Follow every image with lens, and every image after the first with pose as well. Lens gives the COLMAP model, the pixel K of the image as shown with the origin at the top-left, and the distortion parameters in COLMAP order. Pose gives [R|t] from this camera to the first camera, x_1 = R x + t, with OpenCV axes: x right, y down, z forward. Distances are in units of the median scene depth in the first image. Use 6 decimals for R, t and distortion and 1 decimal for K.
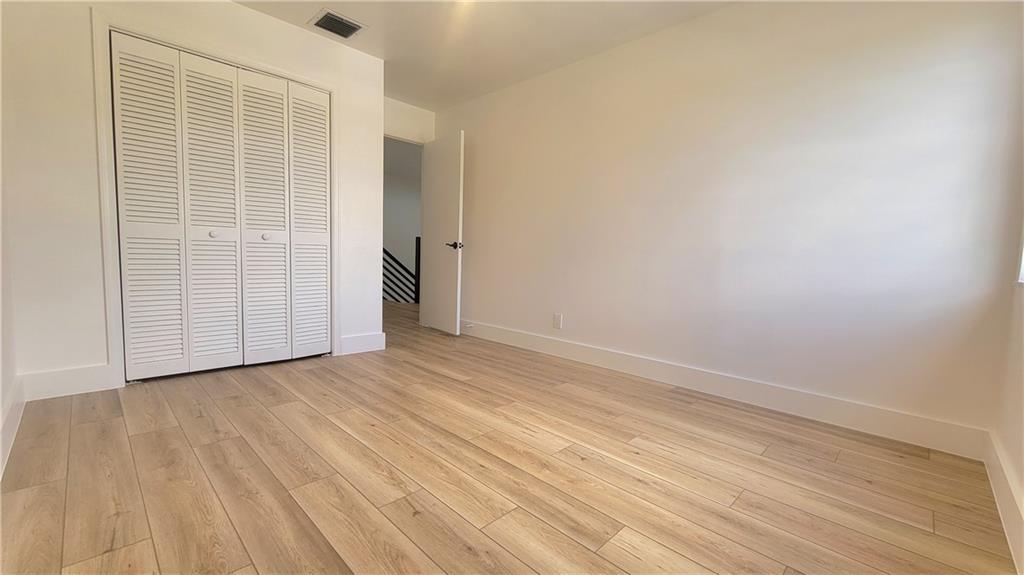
lens RADIAL K [[418.1, 0, 515.9], [0, 418.1, 288.5], [0, 0, 1]] dist [0.005388, -0.003329]
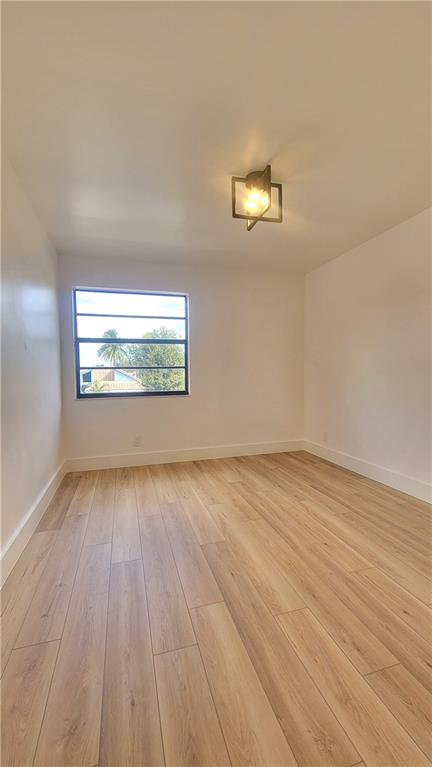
lens RADIAL K [[316.2, 0, 214.8], [0, 316.2, 384.2], [0, 0, 1]] dist [-0.003322, -0.000235]
pose [[-0.872201, -0.043358, 0.487222, -0.509998], [0.020751, 0.991887, 0.125414, -0.304362], [-0.488707, 0.119497, -0.864225, 2.008038]]
